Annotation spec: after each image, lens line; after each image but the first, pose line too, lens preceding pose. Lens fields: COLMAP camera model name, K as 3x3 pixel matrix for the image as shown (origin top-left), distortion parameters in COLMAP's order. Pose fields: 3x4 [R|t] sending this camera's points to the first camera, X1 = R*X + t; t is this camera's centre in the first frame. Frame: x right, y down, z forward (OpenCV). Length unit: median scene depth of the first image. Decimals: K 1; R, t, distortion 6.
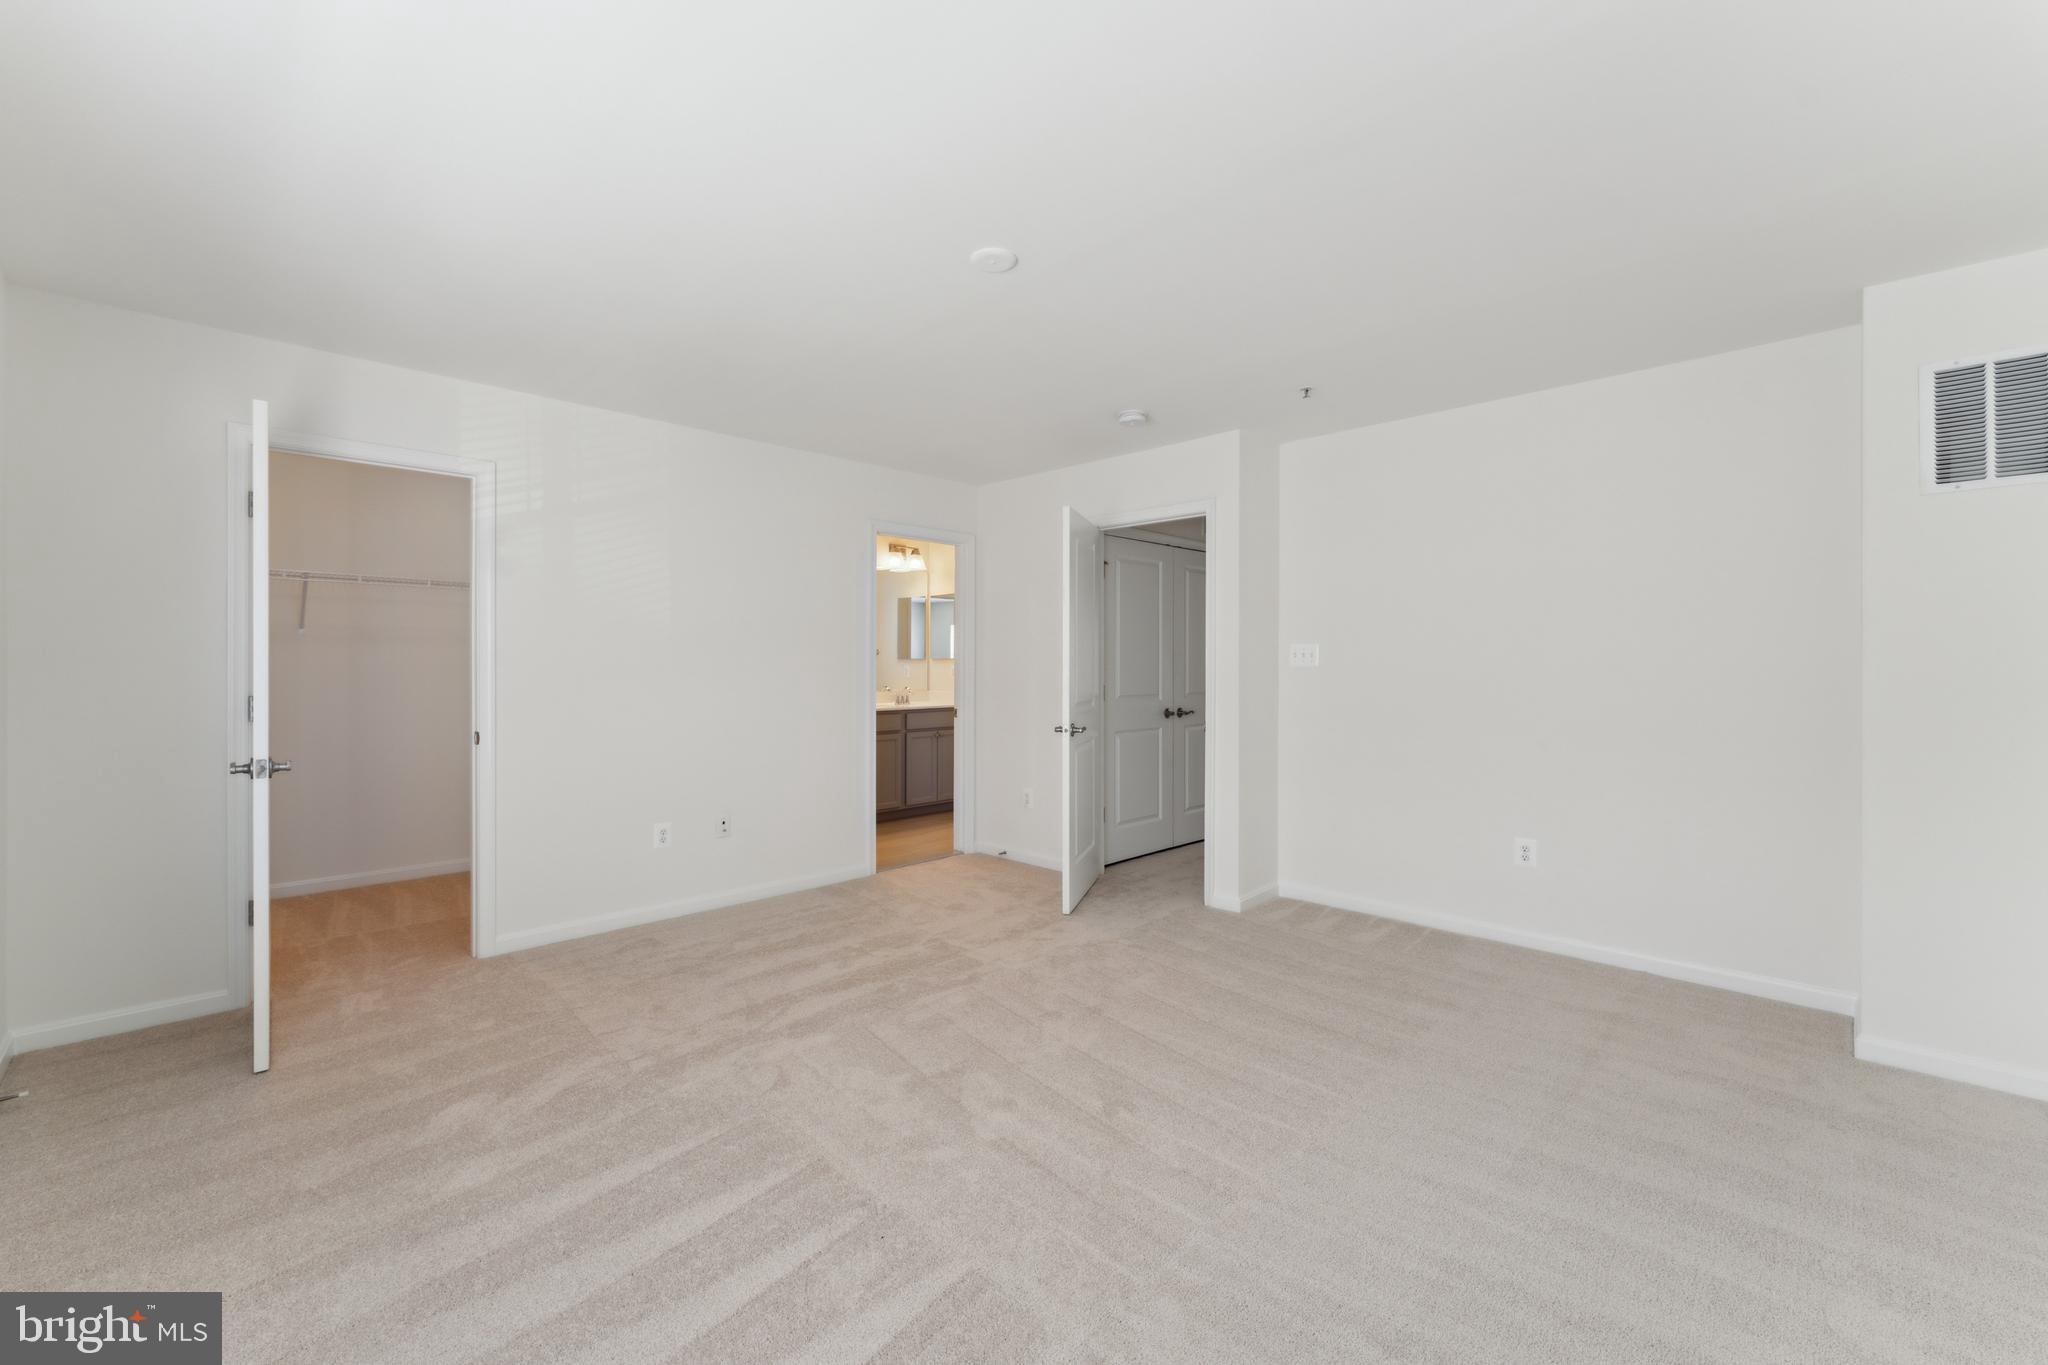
lens RADIAL K [[825.8, 0, 1025.9], [0, 825.8, 656.0], [0, 0, 1]] dist [-0.000886, 0.000067]
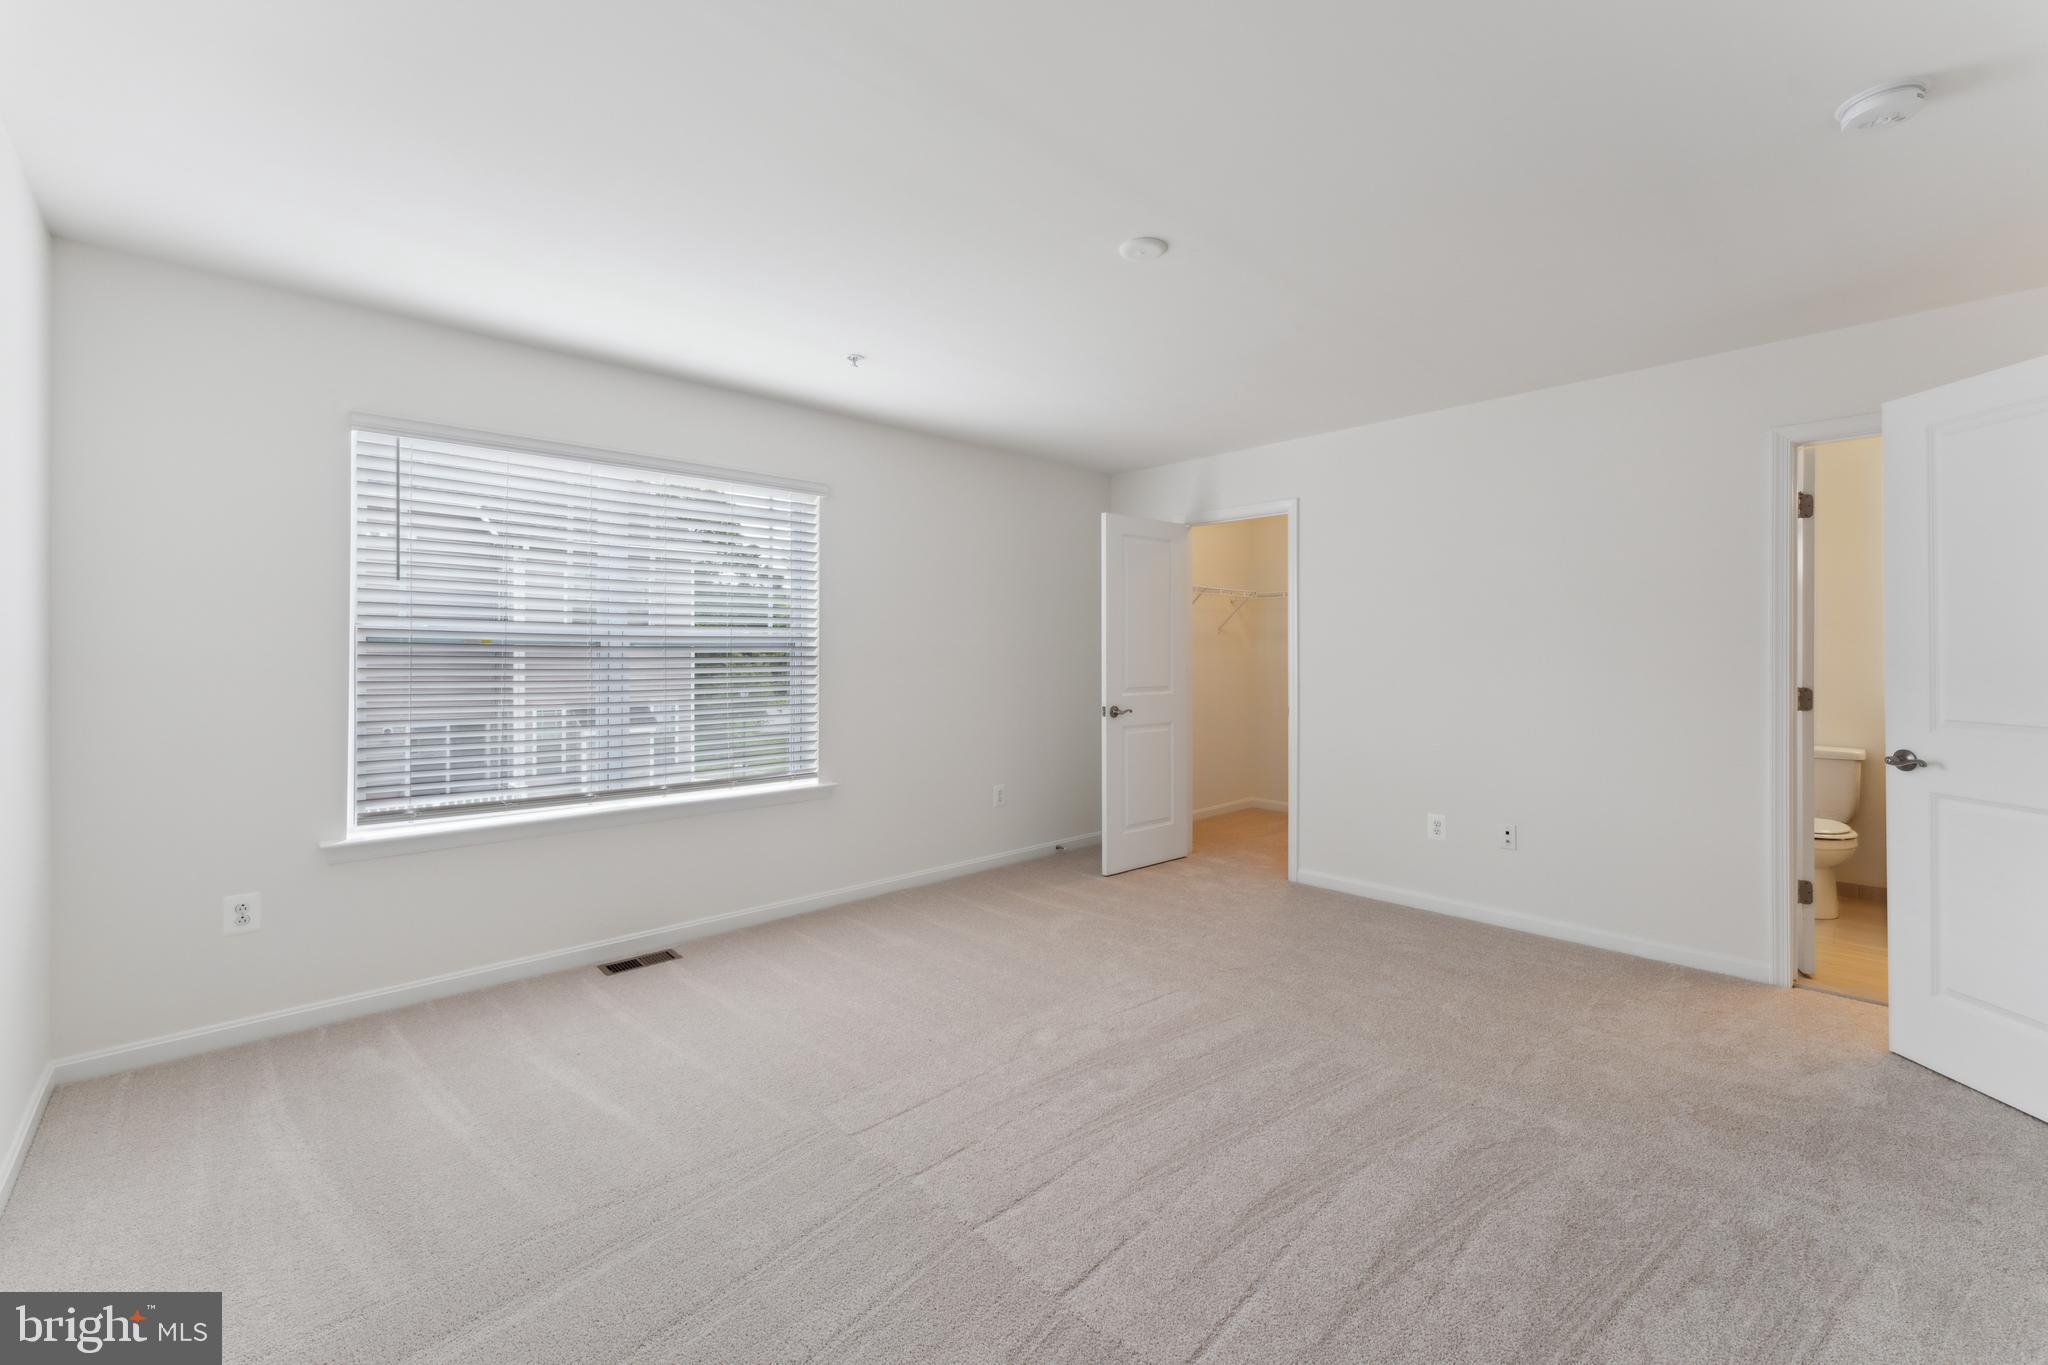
lens RADIAL K [[825.8, 0, 1025.9], [0, 825.8, 656.0], [0, 0, 1]] dist [-0.000886, 0.000067]
pose [[-0.033783, -0.004849, -0.999417, 0.609865], [-0.004172, 0.999980, -0.004710, 0.020316], [0.999420, 0.004011, -0.033802, 0.579295]]
